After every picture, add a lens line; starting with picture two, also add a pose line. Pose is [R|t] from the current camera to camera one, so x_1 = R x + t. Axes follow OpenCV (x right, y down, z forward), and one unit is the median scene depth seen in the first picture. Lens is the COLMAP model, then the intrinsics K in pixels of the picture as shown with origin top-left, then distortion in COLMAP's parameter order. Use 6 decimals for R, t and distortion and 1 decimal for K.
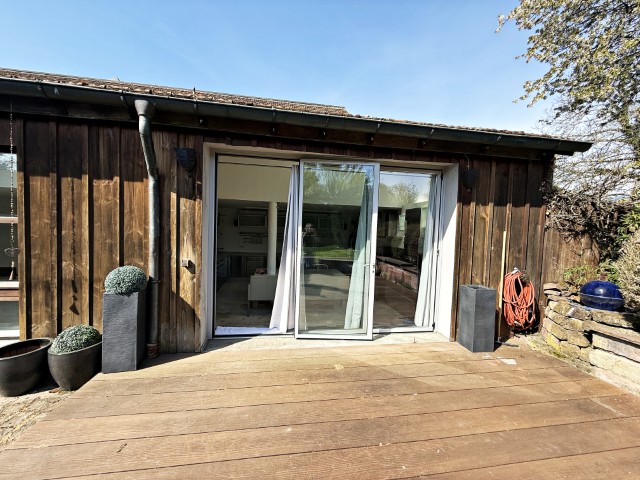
lens RADIAL K [[255.9, 0, 320.0], [0, 255.9, 240.0], [0, 0, 1]] dist [0.000466, -0.000034]
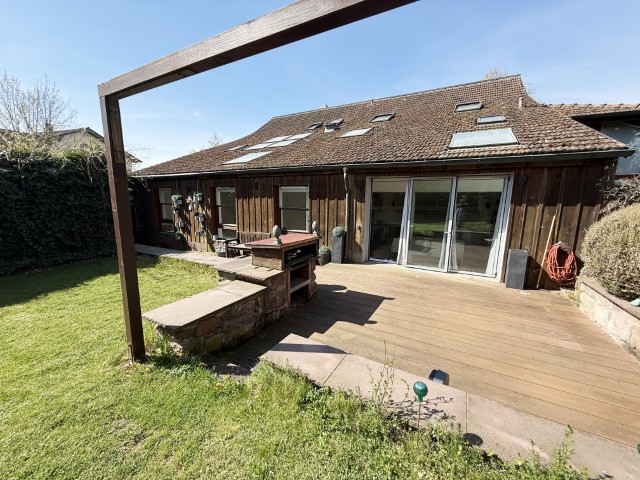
lens RADIAL K [[255.9, 0, 320.0], [0, 255.9, 240.0], [0, 0, 1]] dist [0.000466, -0.000034]
pose [[0.793220, 0.075456, -0.604242, 0.690361], [-0.012901, 0.994153, 0.107210, -0.044751], [0.608799, -0.077245, 0.789555, -1.191645]]
